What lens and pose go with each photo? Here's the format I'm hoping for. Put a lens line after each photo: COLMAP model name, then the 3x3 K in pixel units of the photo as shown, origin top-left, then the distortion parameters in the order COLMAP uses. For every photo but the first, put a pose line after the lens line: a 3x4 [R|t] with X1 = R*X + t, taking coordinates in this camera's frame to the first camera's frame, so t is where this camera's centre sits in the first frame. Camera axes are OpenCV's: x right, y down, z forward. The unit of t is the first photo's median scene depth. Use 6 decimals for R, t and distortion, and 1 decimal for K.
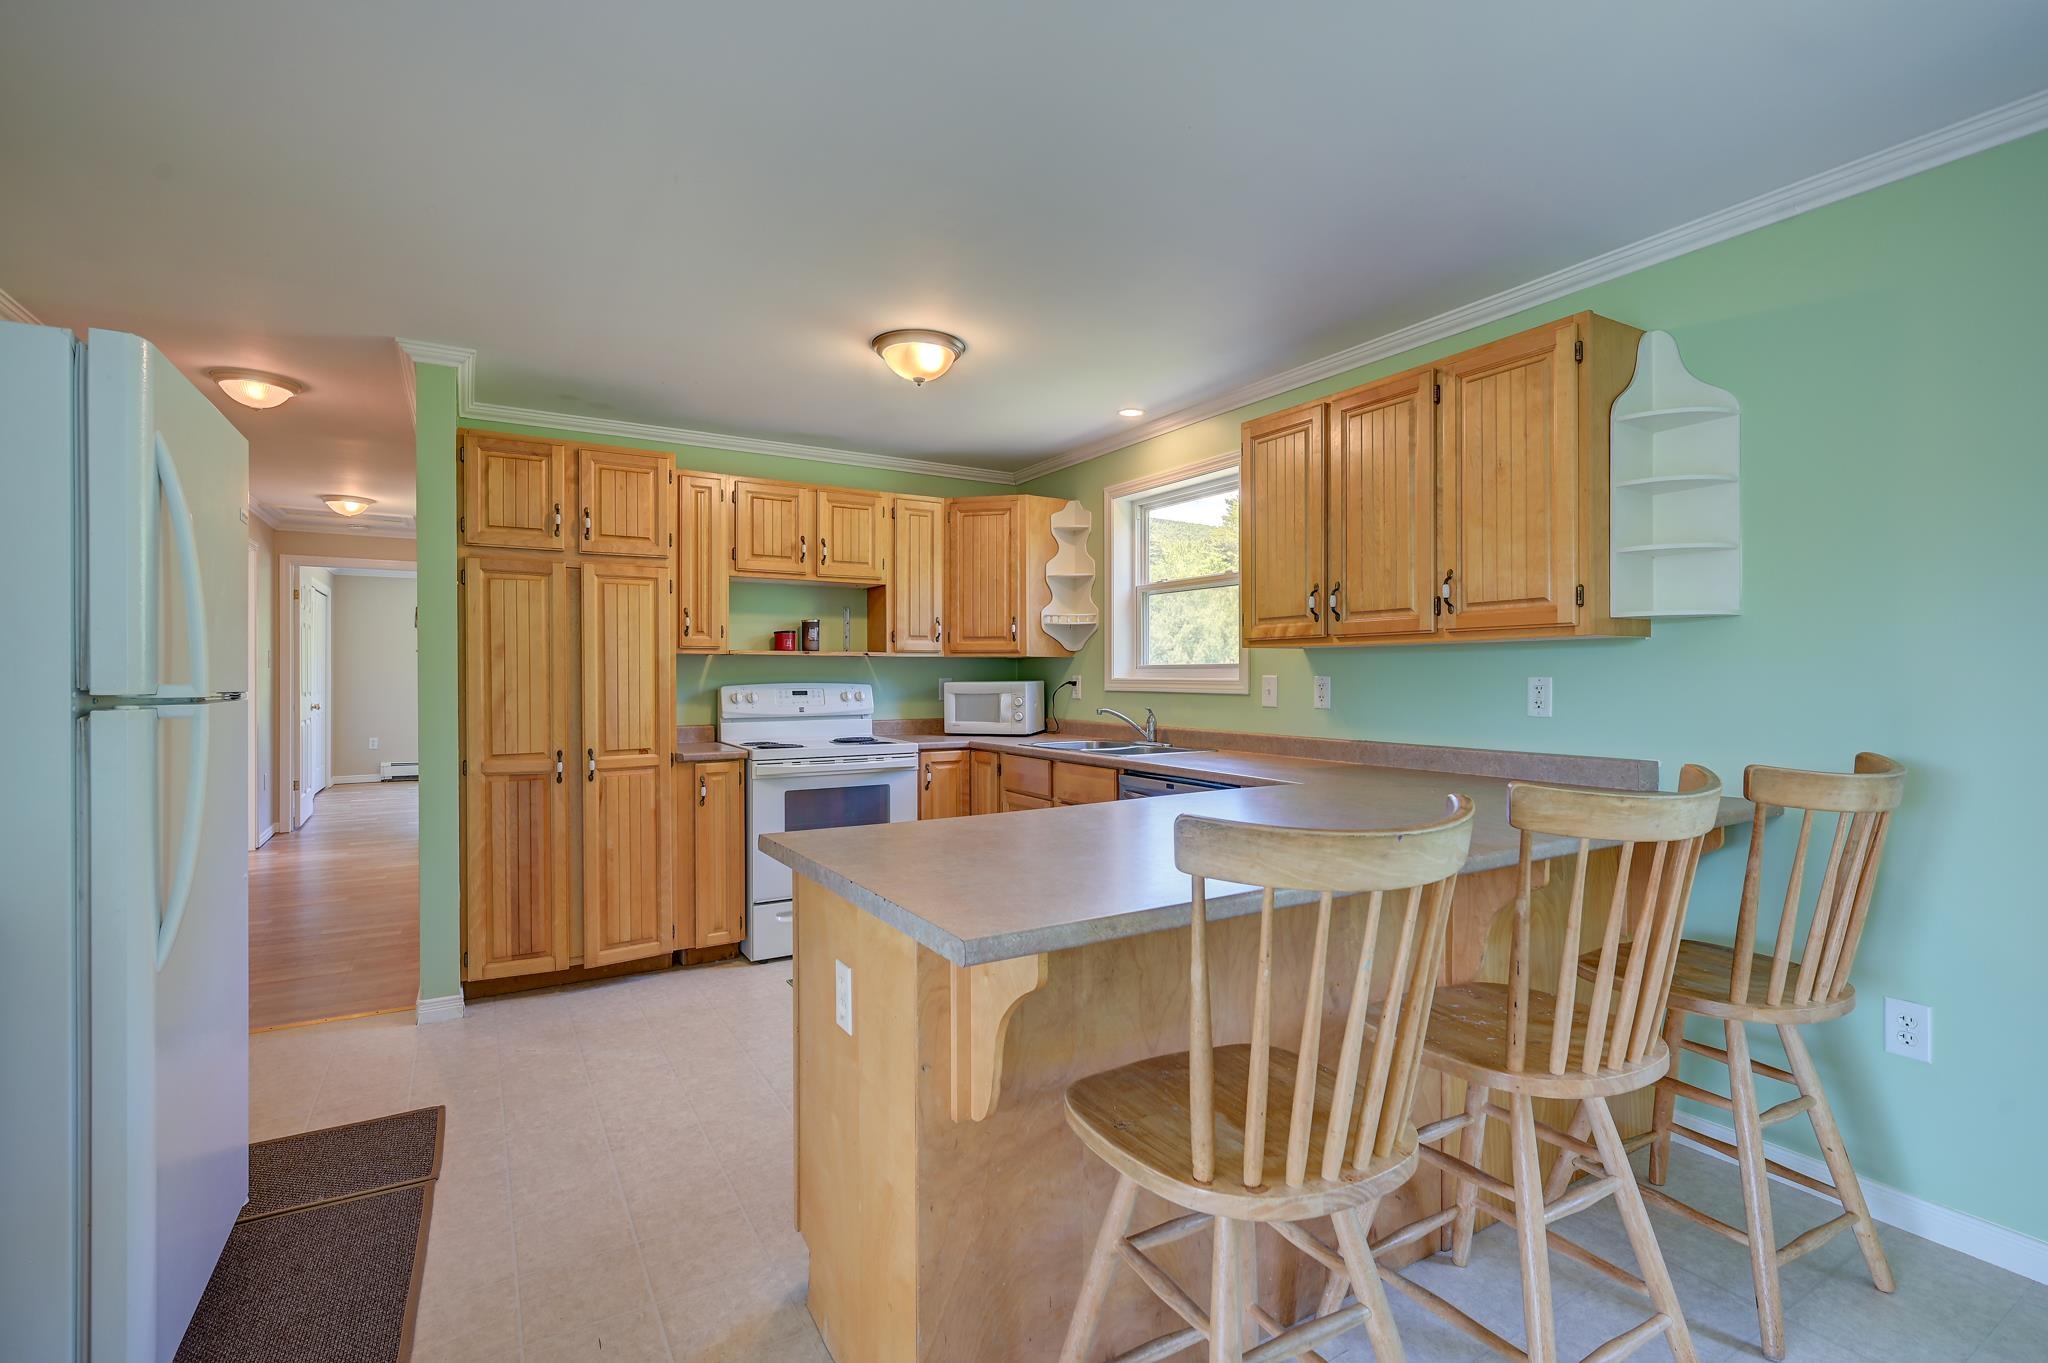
lens RADIAL K [[938.7, 0, 1042.1], [0, 938.7, 672.6], [0, 0, 1]] dist [-0.001387, 0.000377]
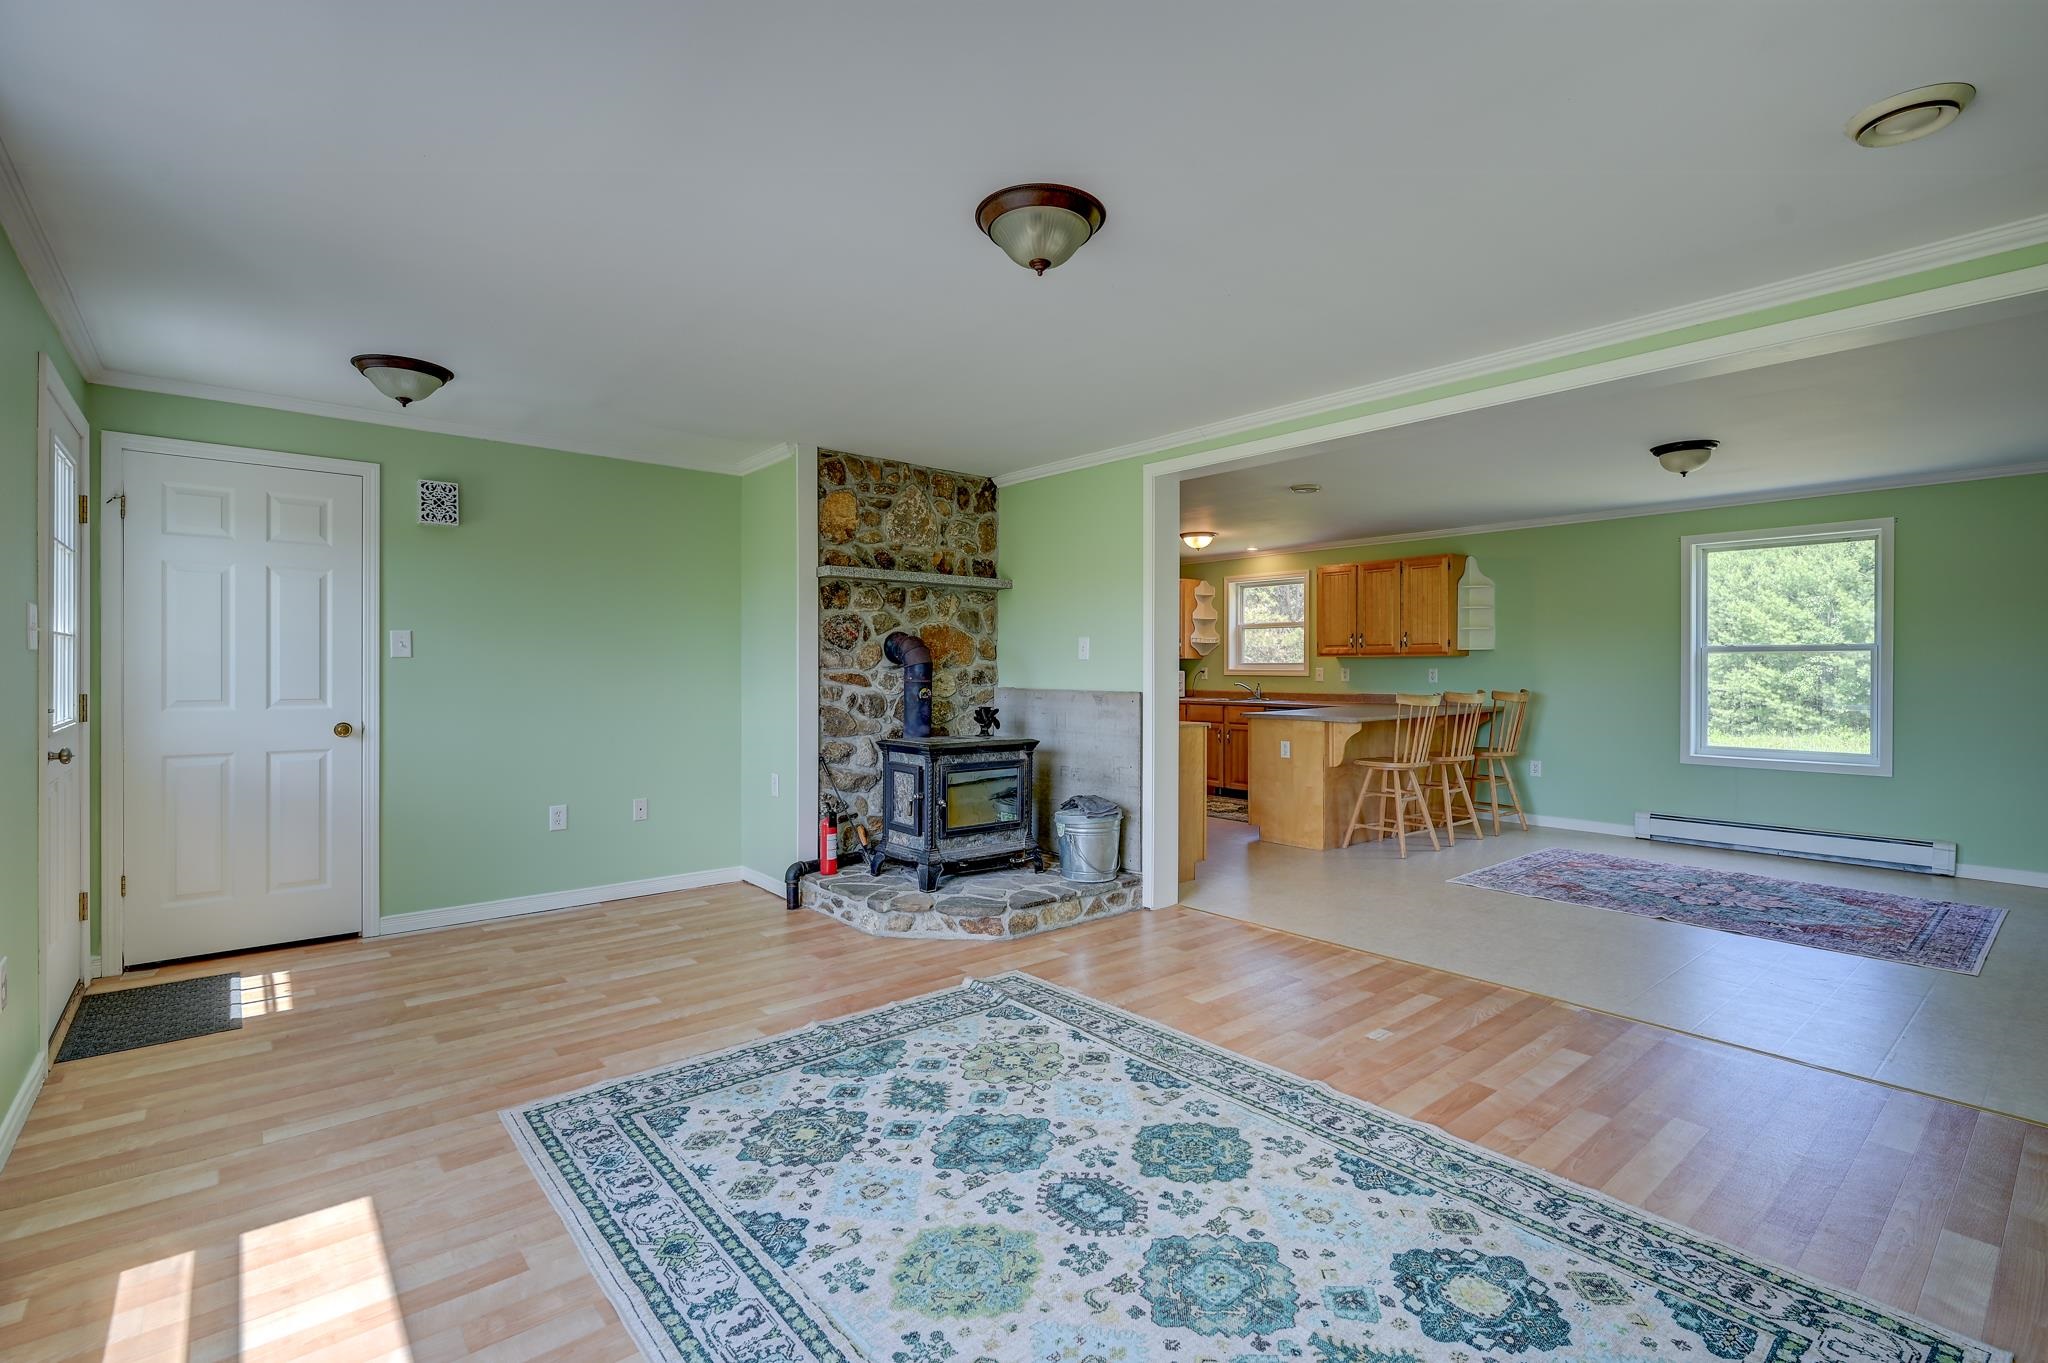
lens RADIAL K [[938.7, 0, 1067.1], [0, 938.7, 672.7], [0, 0, 1]] dist [-0.001387, 0.000377]
pose [[0.983997, -0.000893, 0.178185, -0.863508], [-0.000553, 0.999967, 0.008065, -0.004608], [-0.178187, -0.008035, 0.983964, -1.294715]]
